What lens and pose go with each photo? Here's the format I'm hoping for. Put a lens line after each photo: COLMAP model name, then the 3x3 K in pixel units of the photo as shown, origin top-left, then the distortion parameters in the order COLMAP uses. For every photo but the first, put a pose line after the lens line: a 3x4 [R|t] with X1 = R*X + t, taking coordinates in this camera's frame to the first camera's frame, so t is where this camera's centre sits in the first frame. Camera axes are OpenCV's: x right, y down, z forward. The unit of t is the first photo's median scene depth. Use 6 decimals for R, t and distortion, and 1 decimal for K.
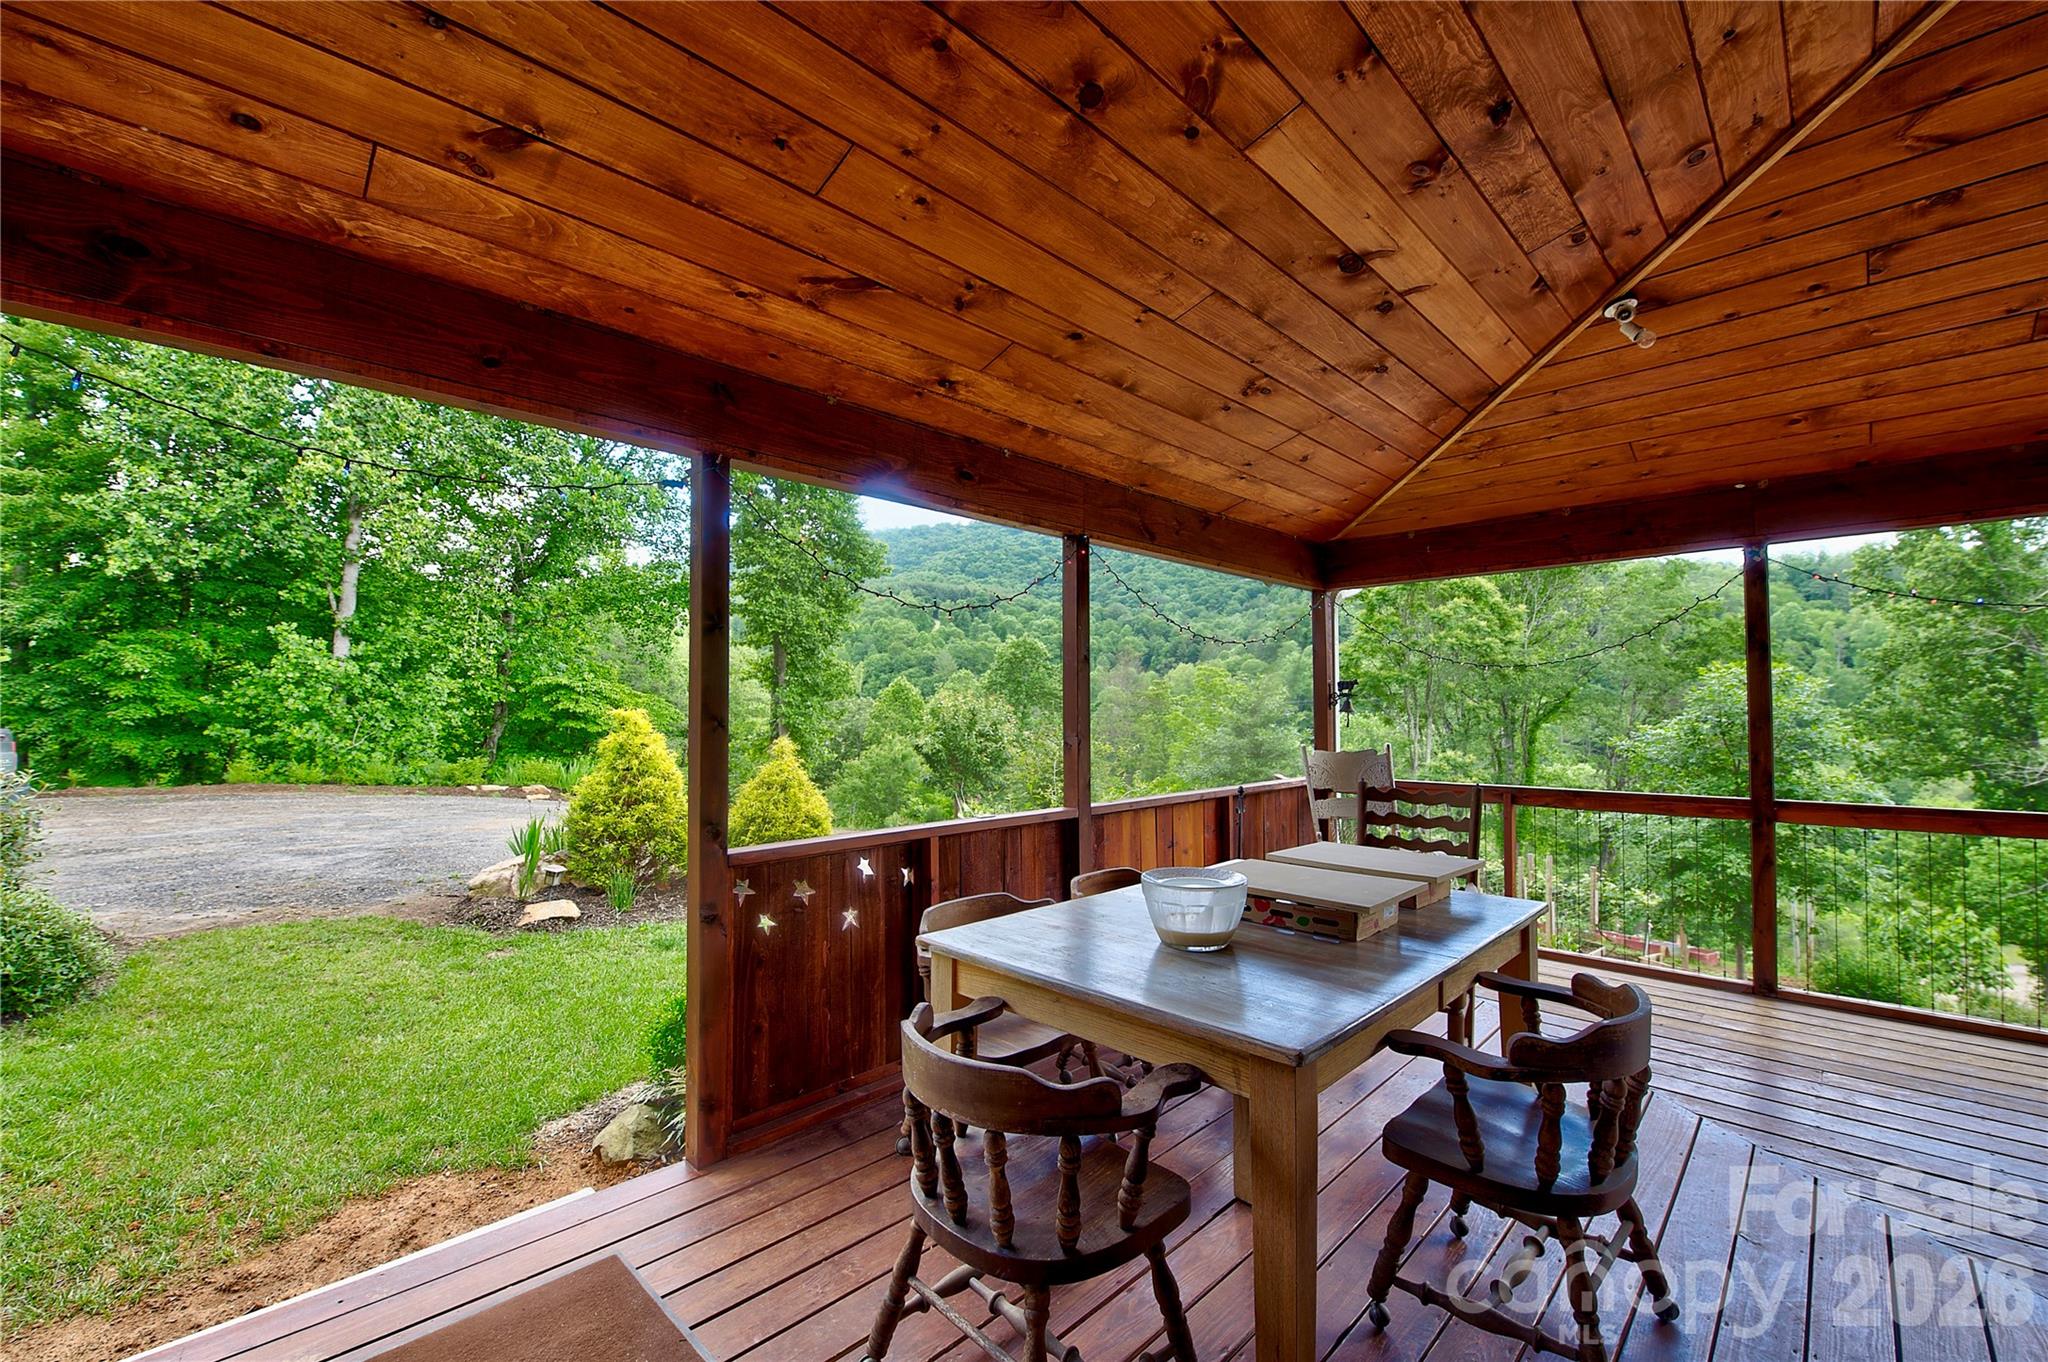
lens RADIAL K [[830.9, 0, 1038.7], [0, 830.9, 687.0], [0, 0, 1]] dist [-0.016854, -0.001989]
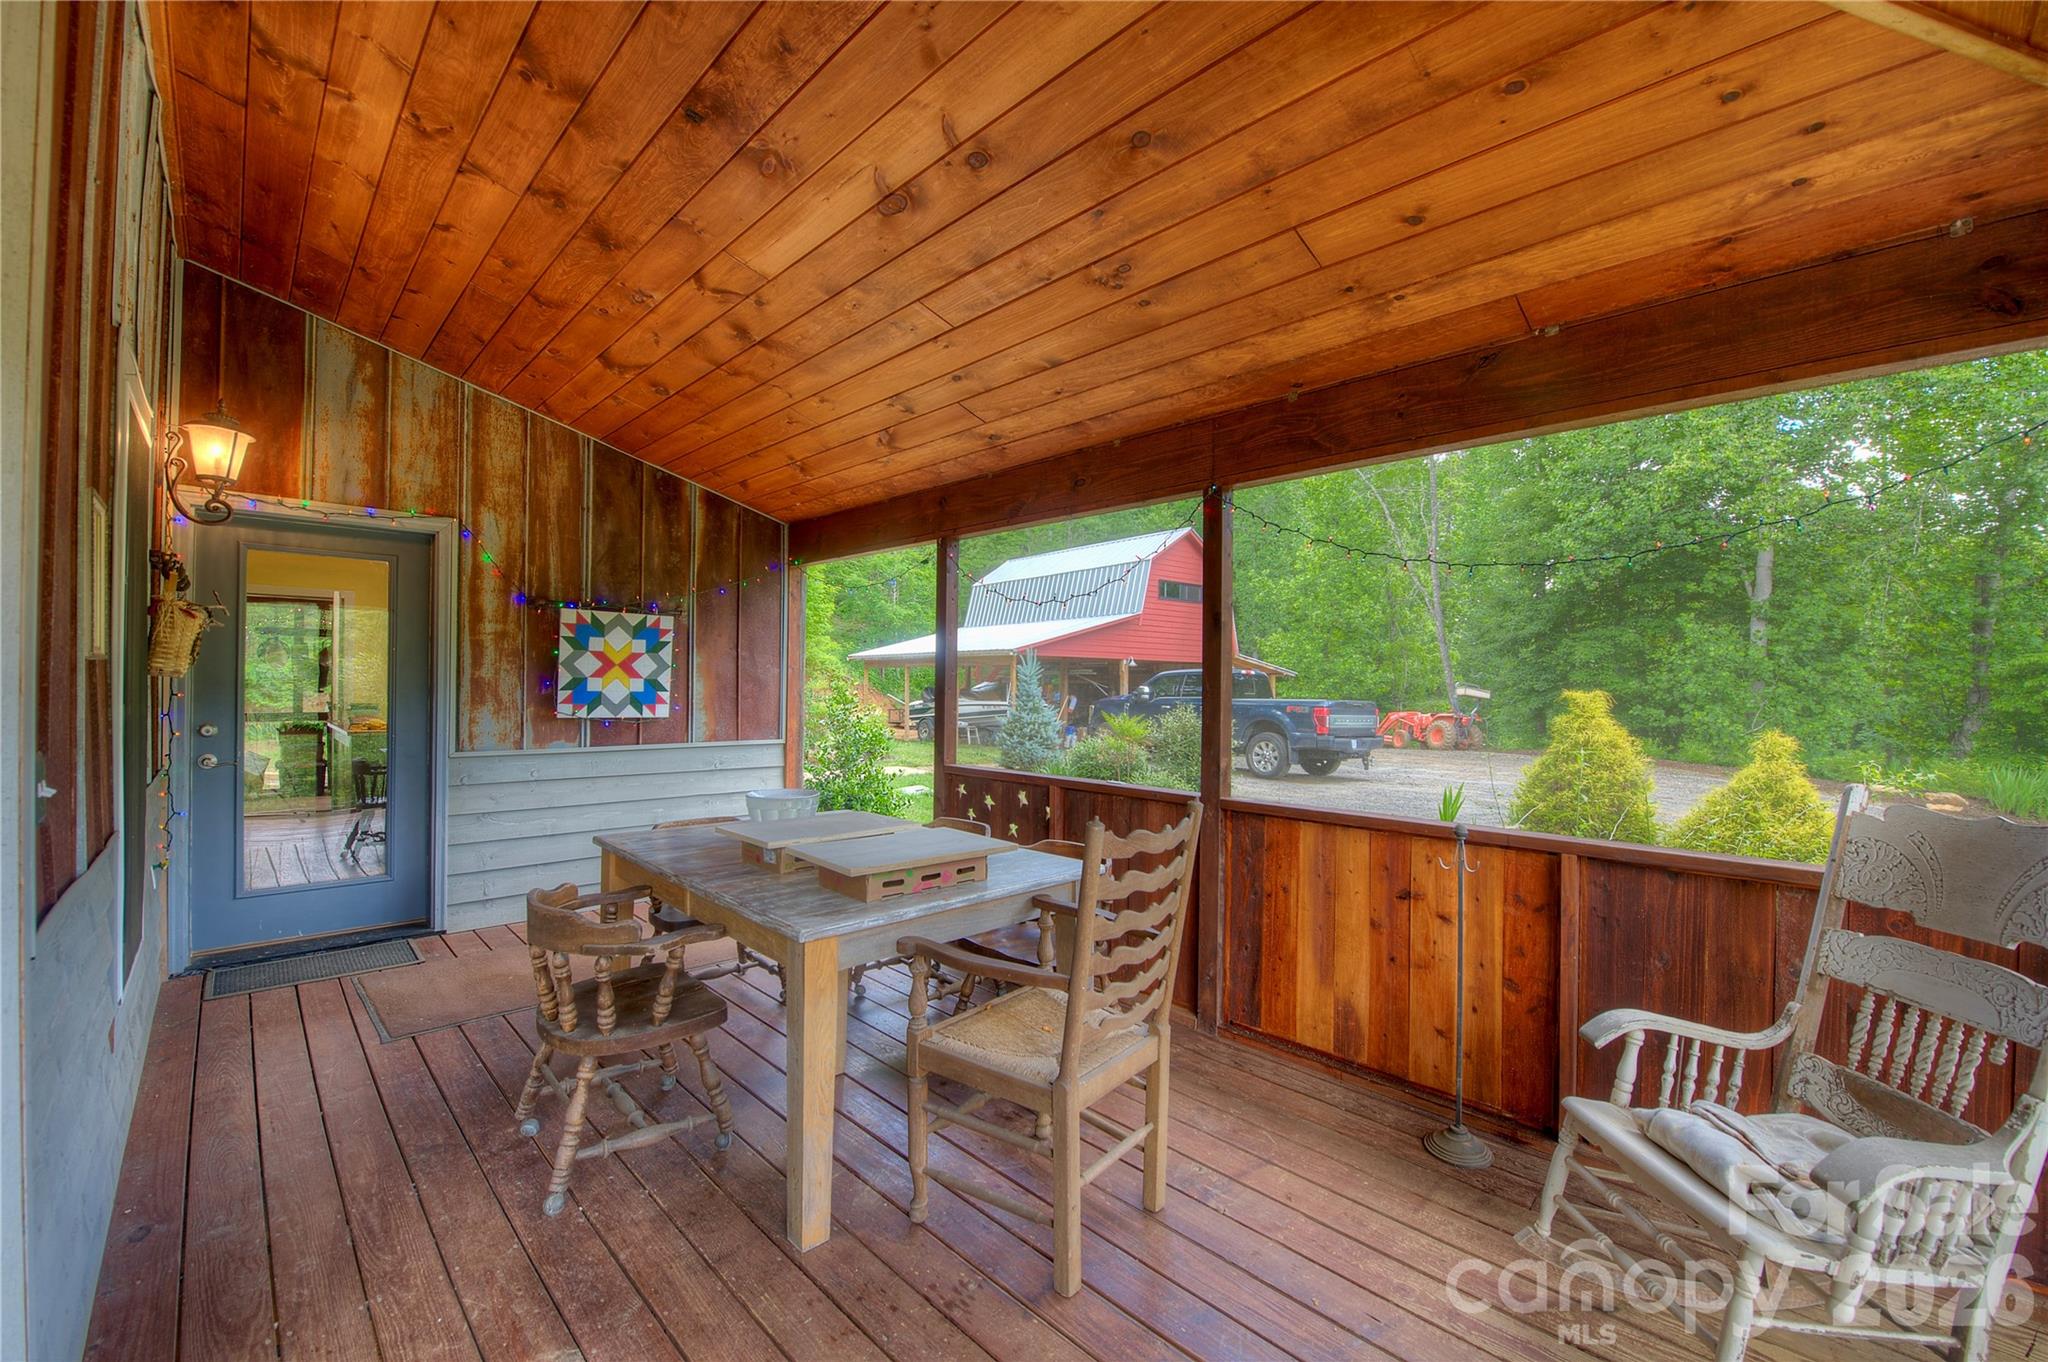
lens RADIAL K [[830.9, 0, 1041.3], [0, 830.9, 687.9], [0, 0, 1]] dist [-0.016854, -0.001989]
pose [[-0.010850, 0.002522, -0.999938, 0.166085], [0.015101, 0.999883, 0.002358, 0.004430], [0.999827, -0.015074, -0.010887, 0.147919]]
